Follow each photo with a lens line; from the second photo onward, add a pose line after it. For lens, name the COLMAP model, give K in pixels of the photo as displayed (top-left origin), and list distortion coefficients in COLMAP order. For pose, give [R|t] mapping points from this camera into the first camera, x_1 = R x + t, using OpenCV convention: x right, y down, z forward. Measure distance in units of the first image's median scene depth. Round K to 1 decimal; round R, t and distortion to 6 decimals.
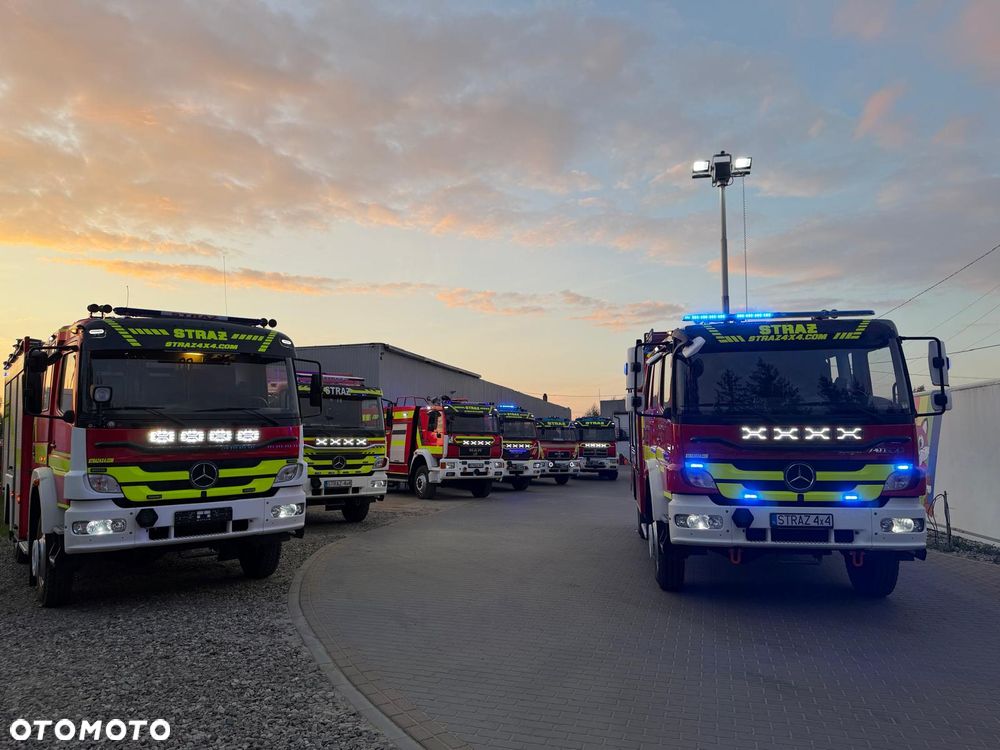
lens RADIAL K [[700.9, 0, 500.0], [0, 700.9, 375.0], [0, 0, 1]] dist [0.118487, -0.195428]
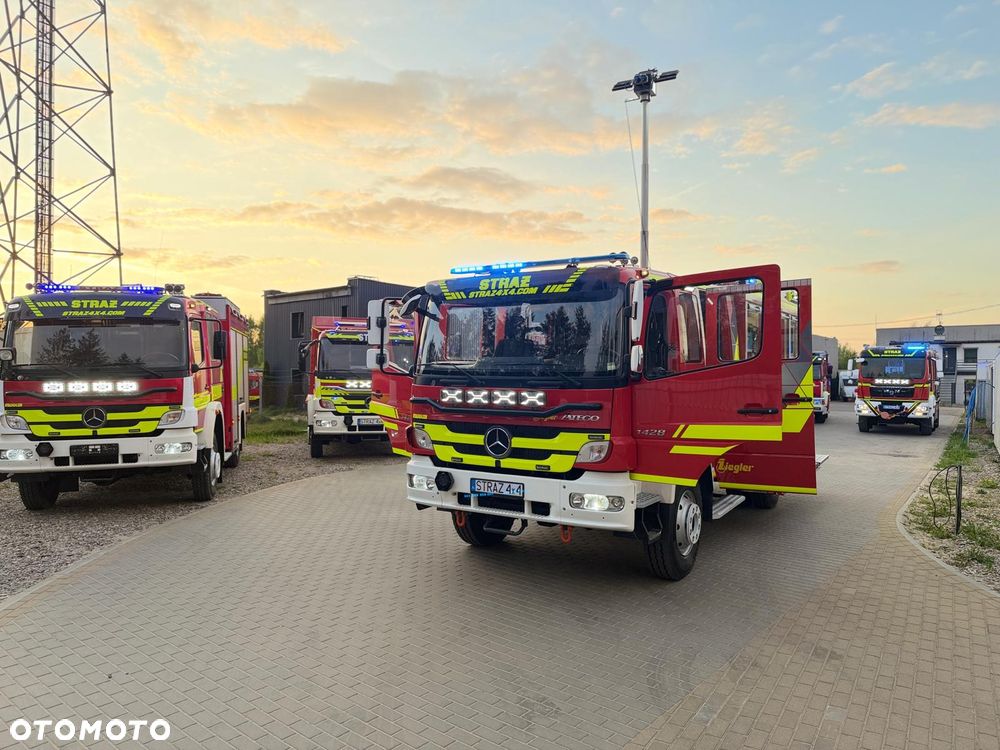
lens RADIAL K [[716.4, 0, 488.7], [0, 716.4, 372.6], [0, 0, 1]] dist [0.076127, -0.083936]
pose [[0.911280, 0.009187, -0.411684, 0.752784], [0.031126, 0.995354, 0.091111, -0.033619], [0.410608, -0.095842, 0.906761, 0.134947]]
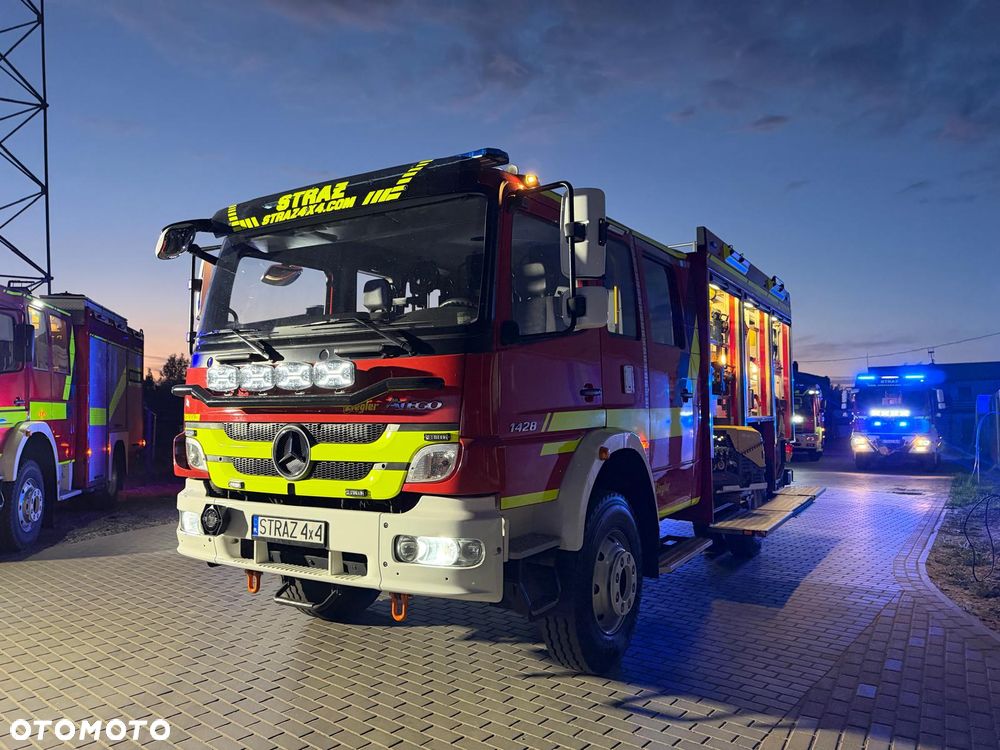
lens RADIAL K [[700.9, 0, 500.0], [0, 700.9, 375.0], [0, 0, 1]] dist [0.118487, -0.195428]
pose [[0.917593, -0.019761, -0.397030, 0.751594], [0.033870, 0.999018, 0.028555, 0.066279], [0.396076, -0.039649, 0.917361, 0.518311]]
